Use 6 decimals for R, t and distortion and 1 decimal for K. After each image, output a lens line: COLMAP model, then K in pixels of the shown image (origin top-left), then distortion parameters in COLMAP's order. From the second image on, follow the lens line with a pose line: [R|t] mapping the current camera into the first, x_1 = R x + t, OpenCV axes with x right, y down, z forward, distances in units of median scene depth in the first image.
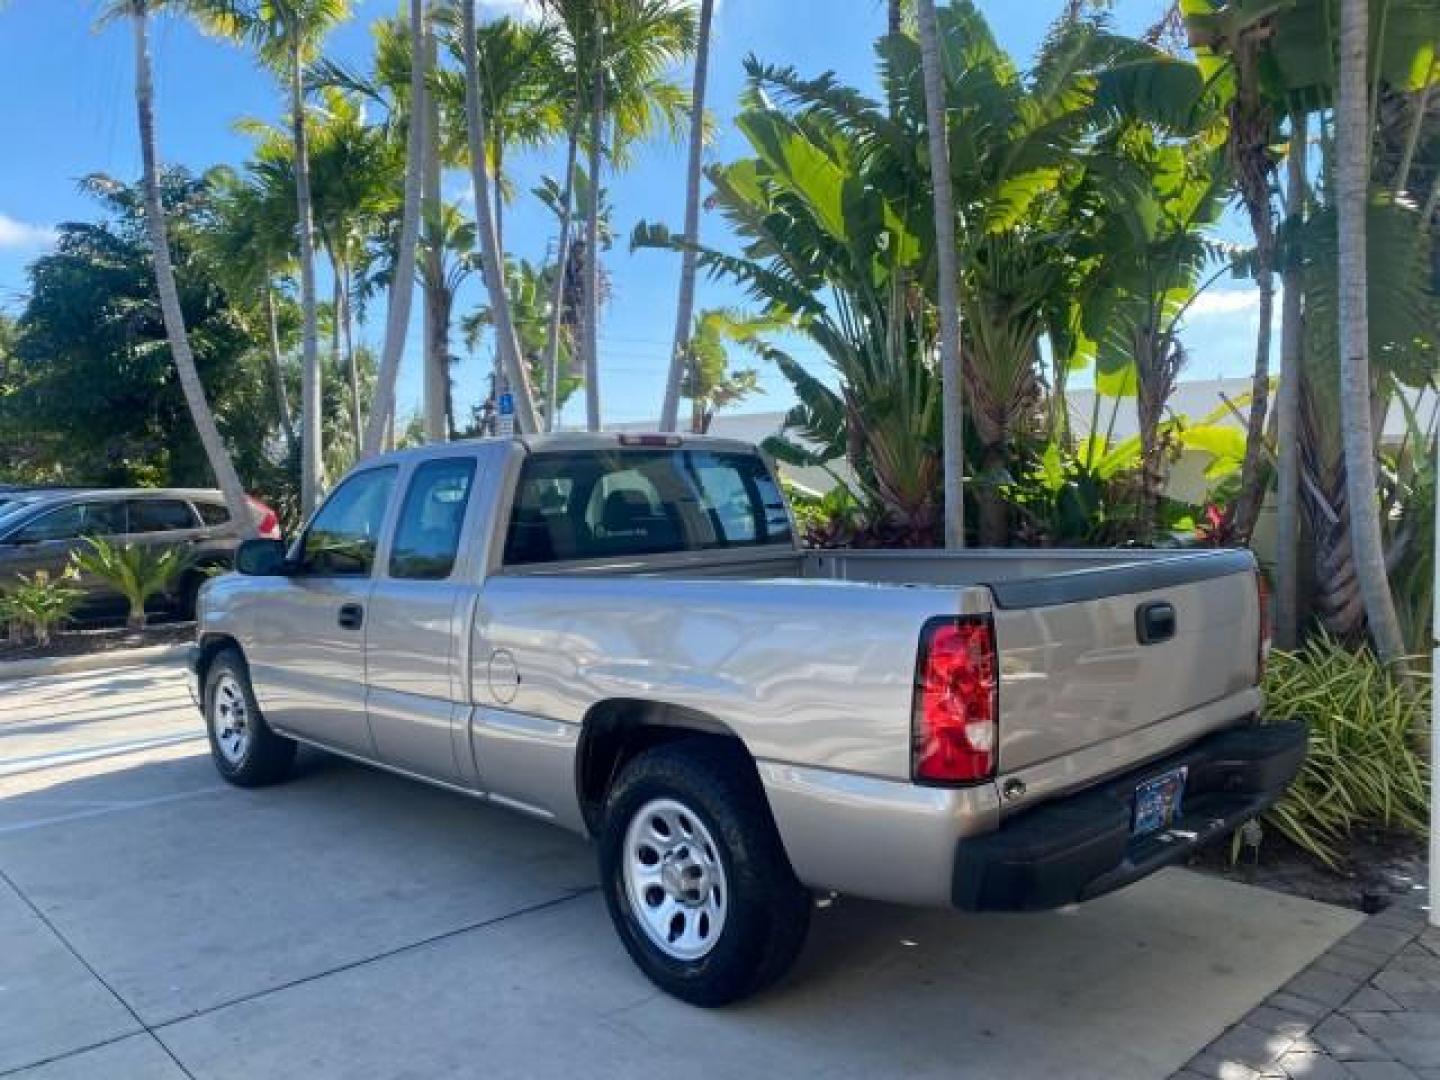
lens RADIAL K [[1098.3, 0, 714.8], [0, 1098.3, 532.2], [0, 0, 1]] dist [0.004969, -0.006385]
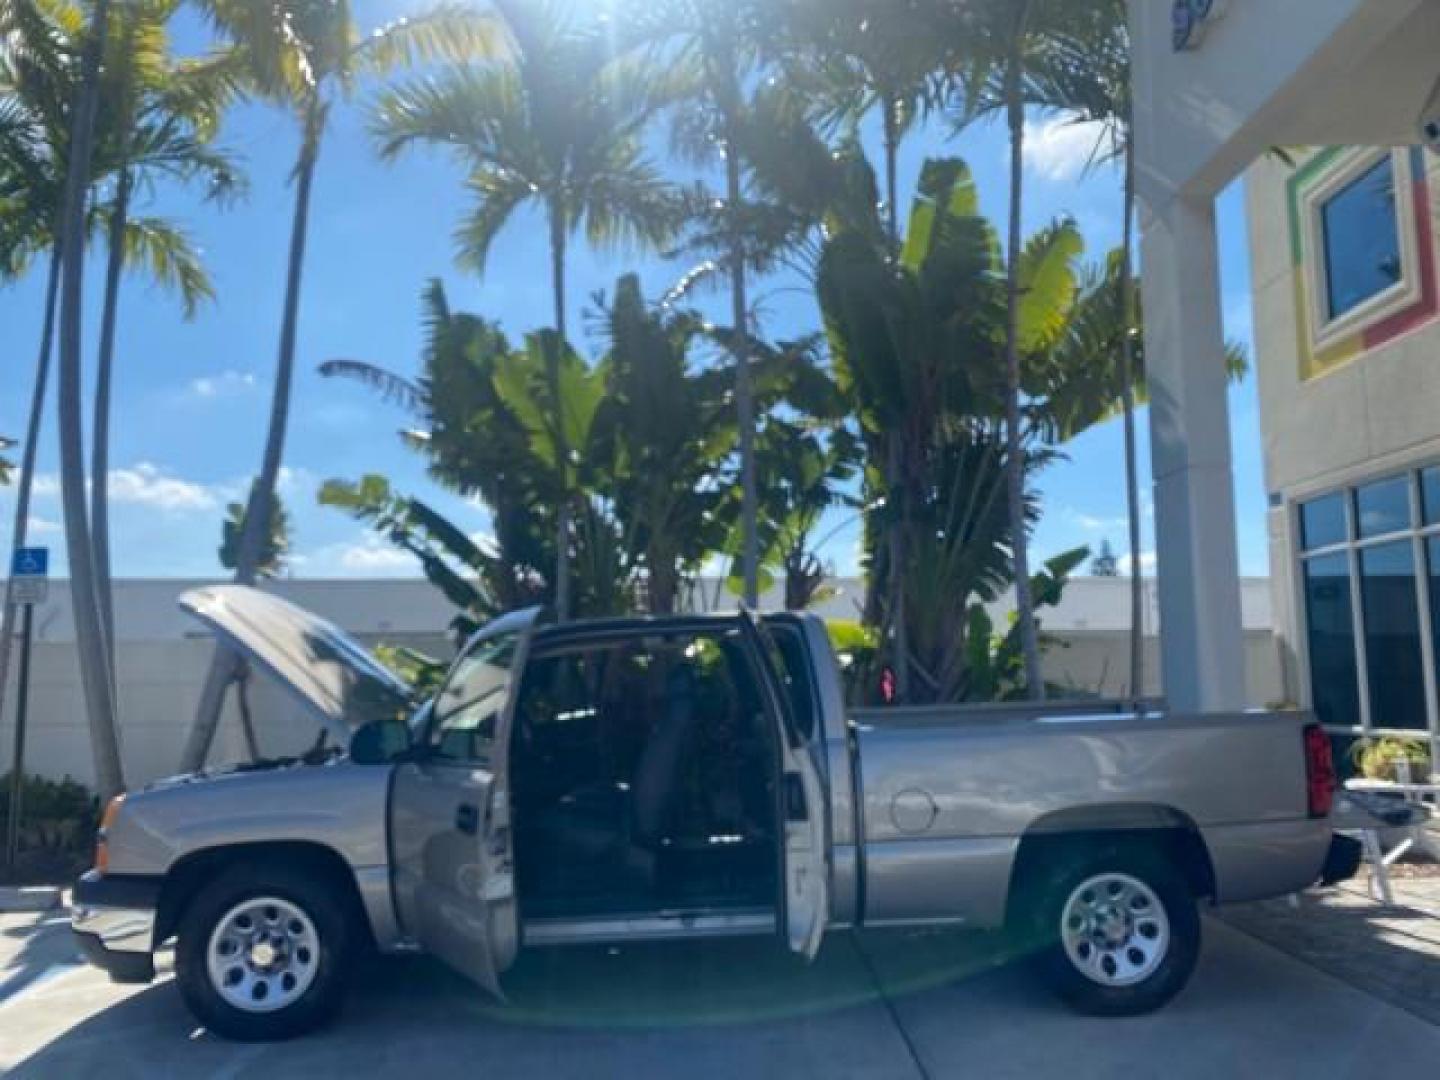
lens RADIAL K [[1078.3, 0, 720.5], [0, 1078.3, 540.2], [0, 0, 1]] dist [0.003400, -0.001129]
pose [[0.667065, 0.092177, 0.739275, -0.635197], [0.029201, 0.988319, -0.149578, 0.003546], [-0.744427, 0.121366, 0.656581, 0.169652]]
